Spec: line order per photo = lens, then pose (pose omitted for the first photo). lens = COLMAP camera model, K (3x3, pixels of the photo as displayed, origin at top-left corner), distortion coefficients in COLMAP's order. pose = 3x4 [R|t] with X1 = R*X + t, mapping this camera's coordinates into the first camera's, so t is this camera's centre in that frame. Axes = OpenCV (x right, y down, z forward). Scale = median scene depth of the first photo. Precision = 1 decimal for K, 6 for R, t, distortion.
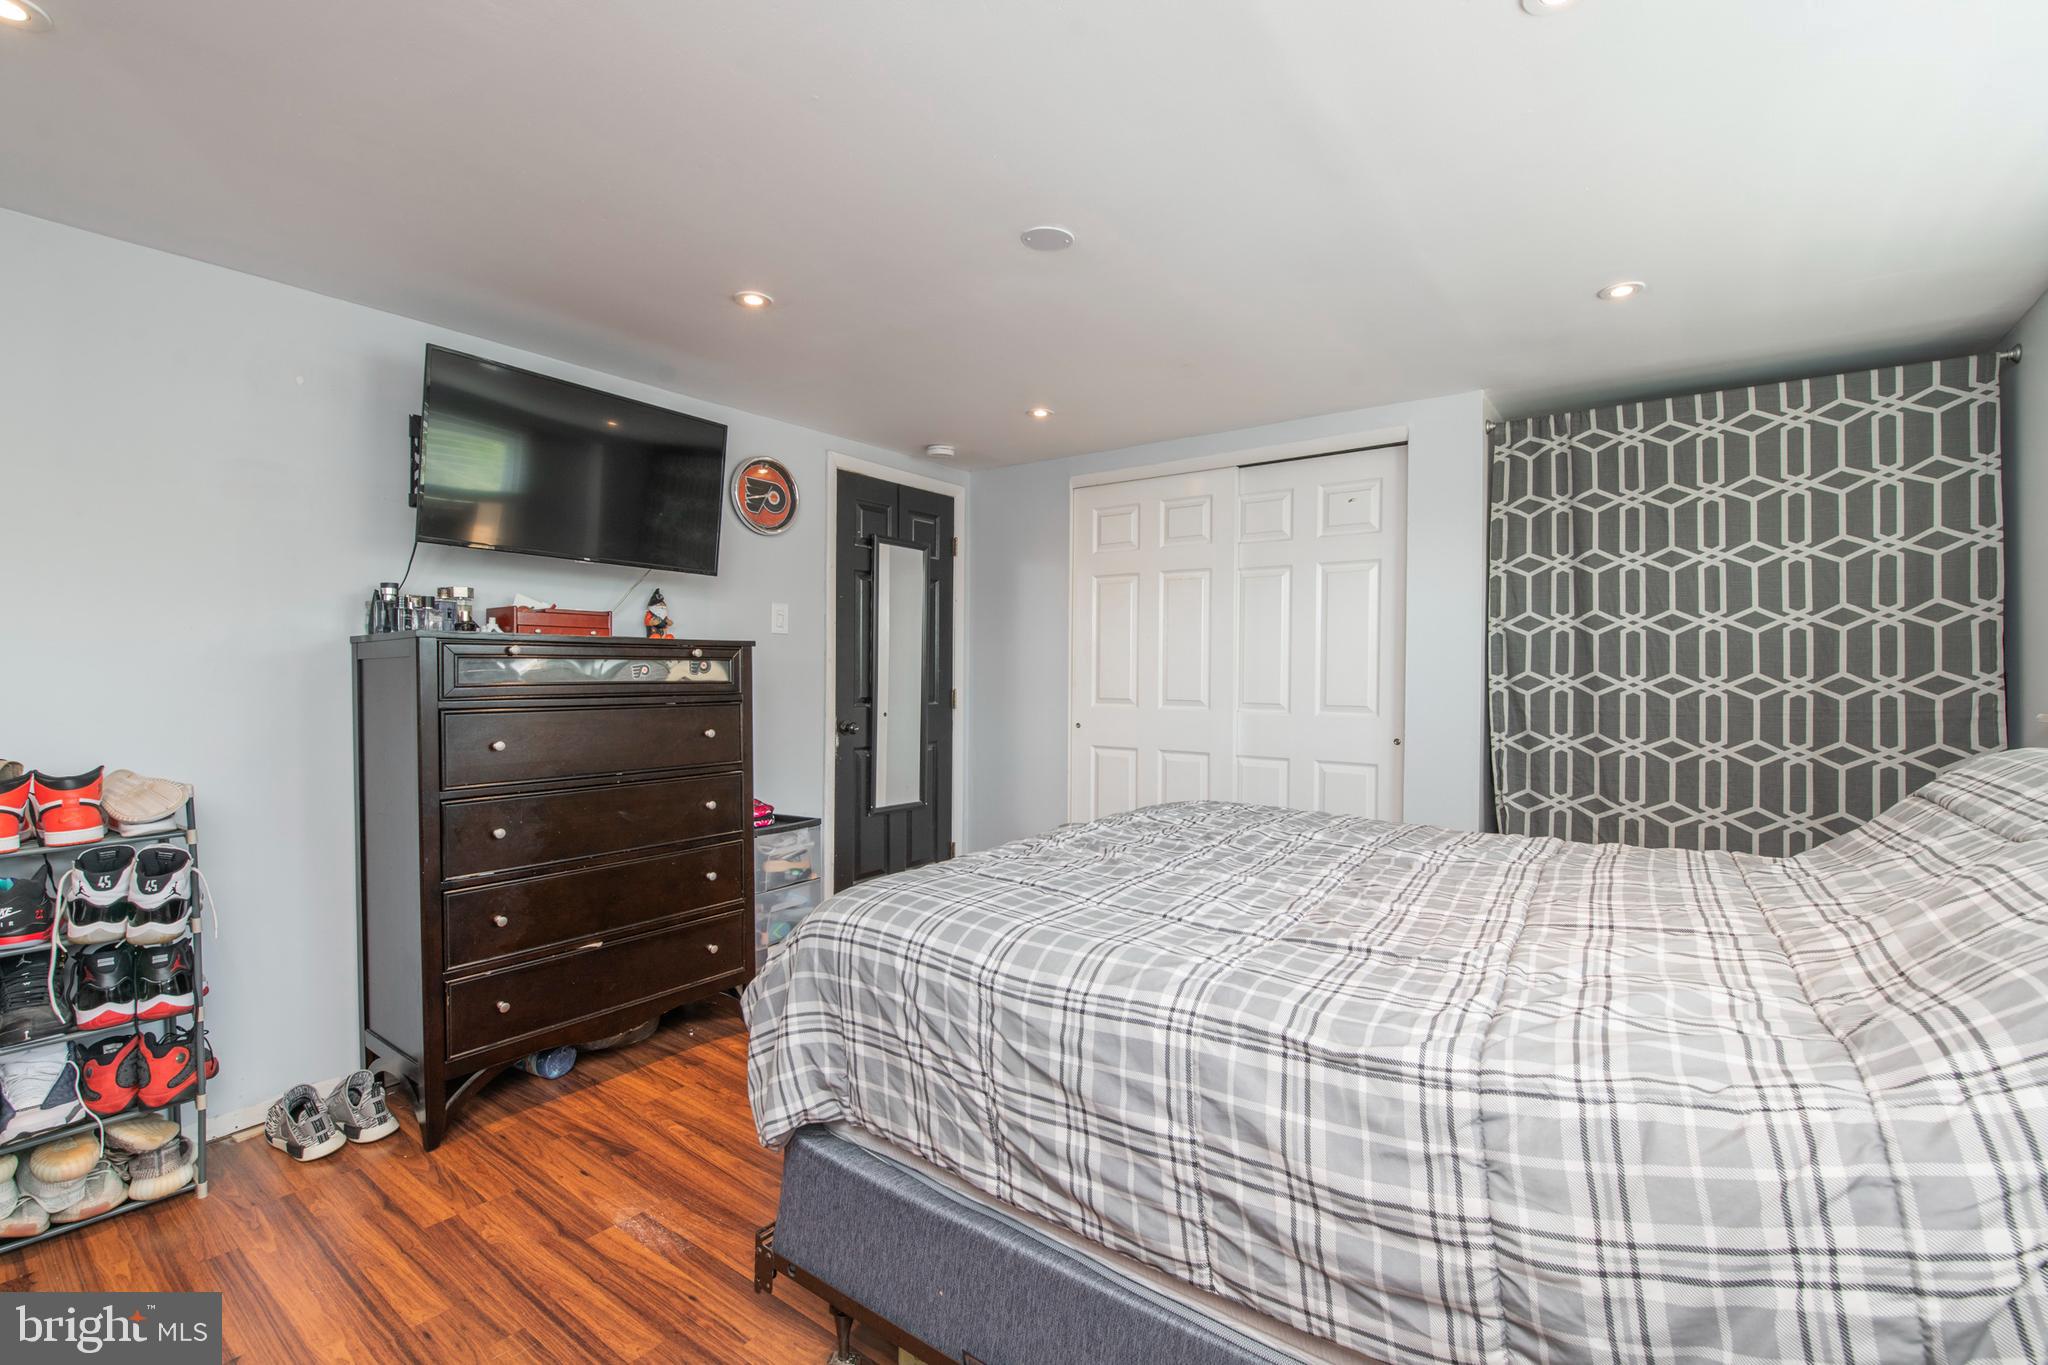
lens RADIAL K [[886.2, 0, 1003.0], [0, 886.2, 674.9], [0, 0, 1]] dist [-0.000580, -0.007166]
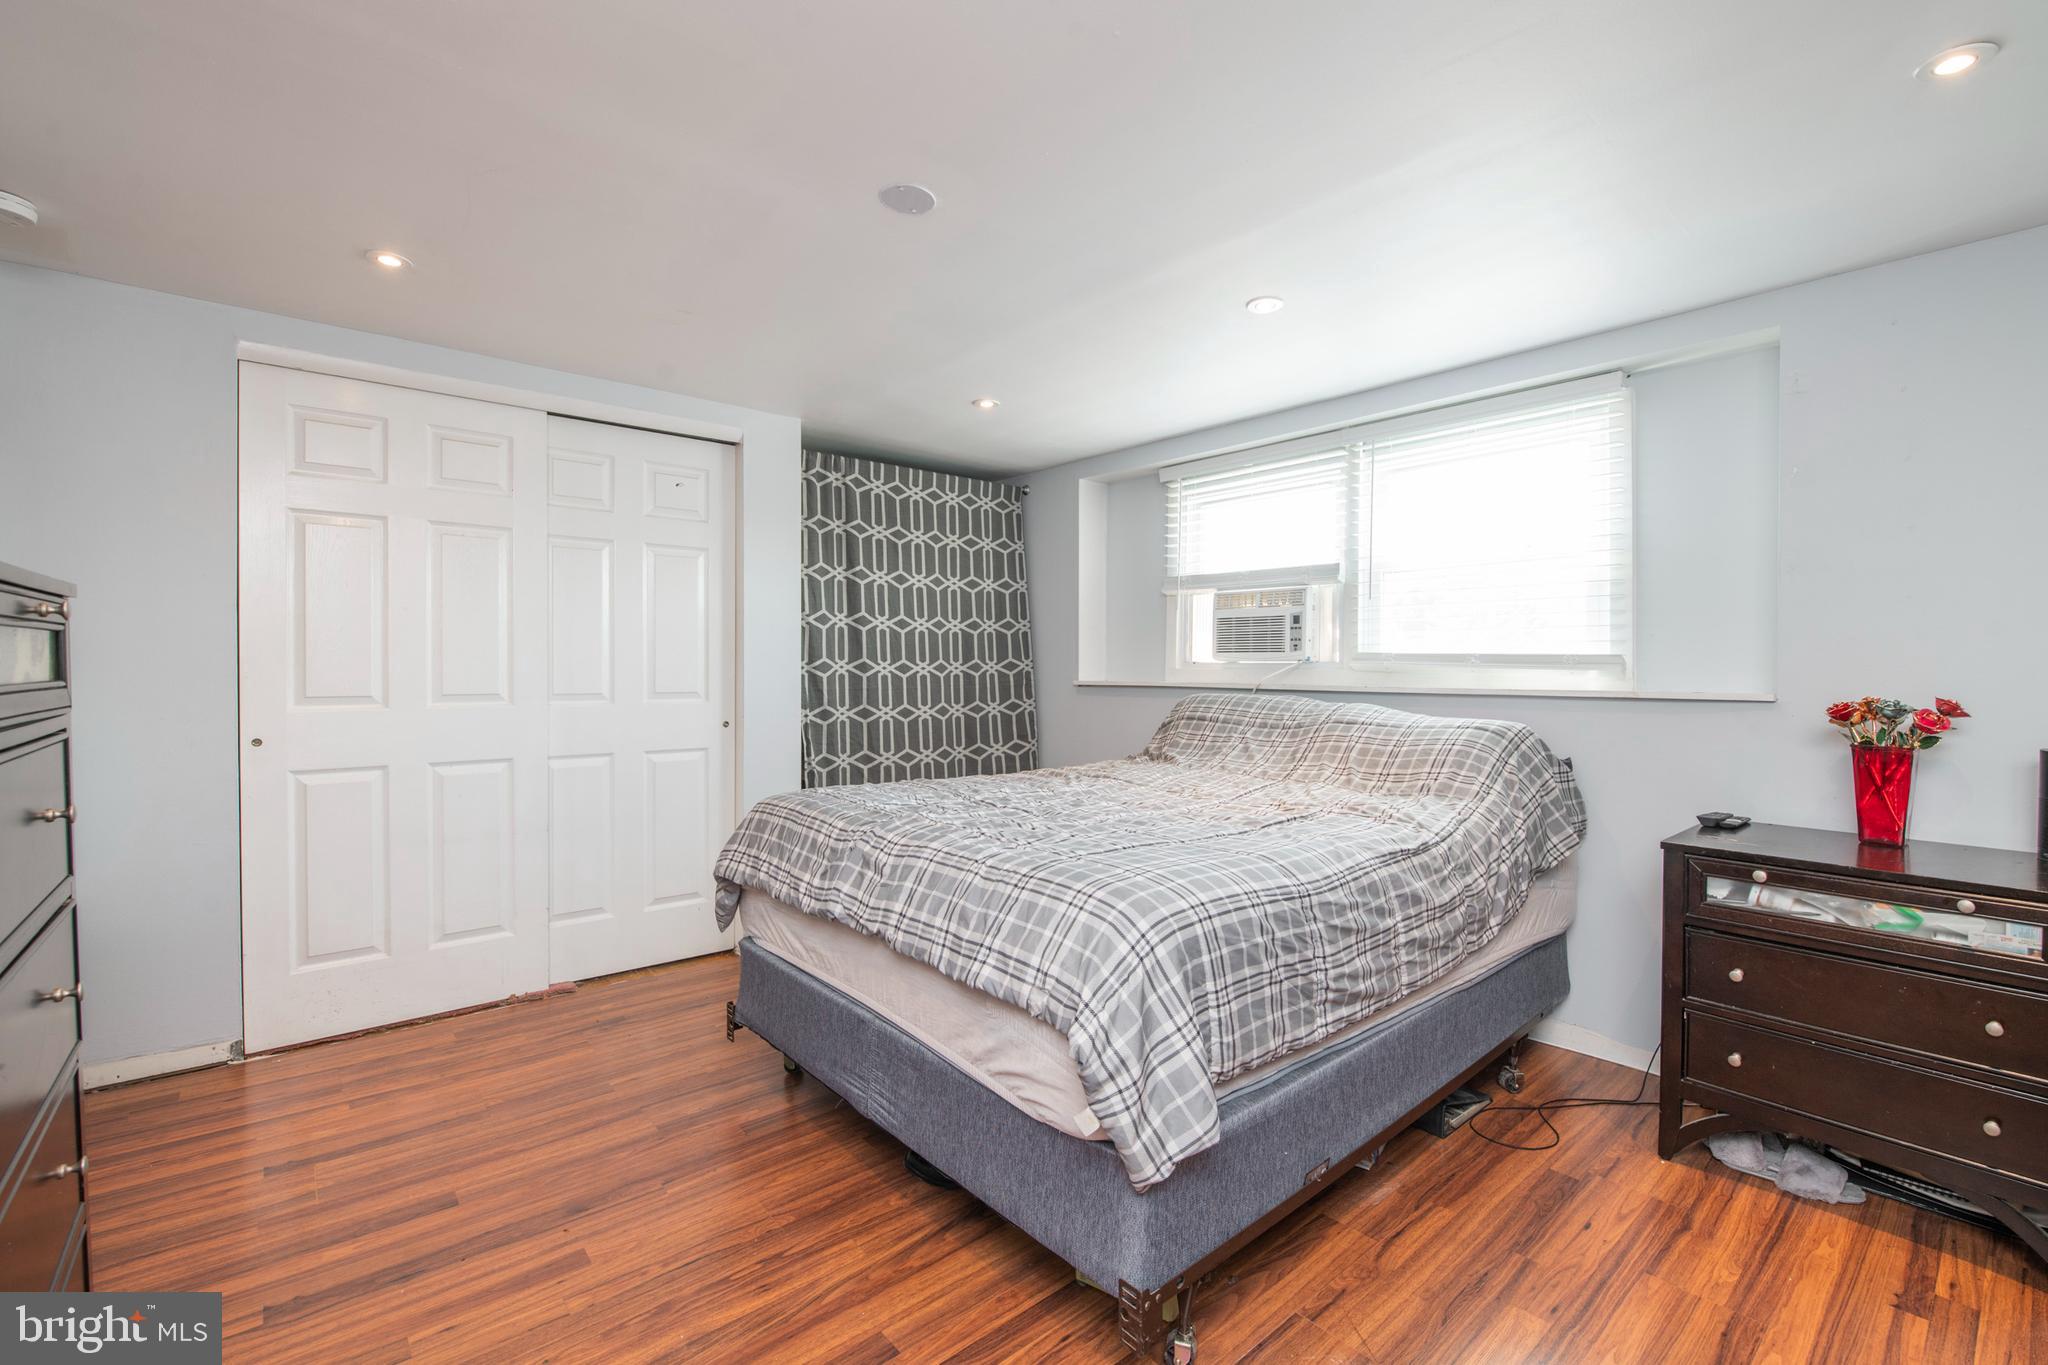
lens RADIAL K [[907.7, 0, 1034.6], [0, 907.7, 667.0], [0, 0, 1]] dist [0.002499, 0.000110]
pose [[0.199952, -0.009516, 0.979759, -0.632583], [-0.001022, 0.999950, 0.009921, -0.004636], [-0.979805, -0.002985, 0.199932, 0.490632]]
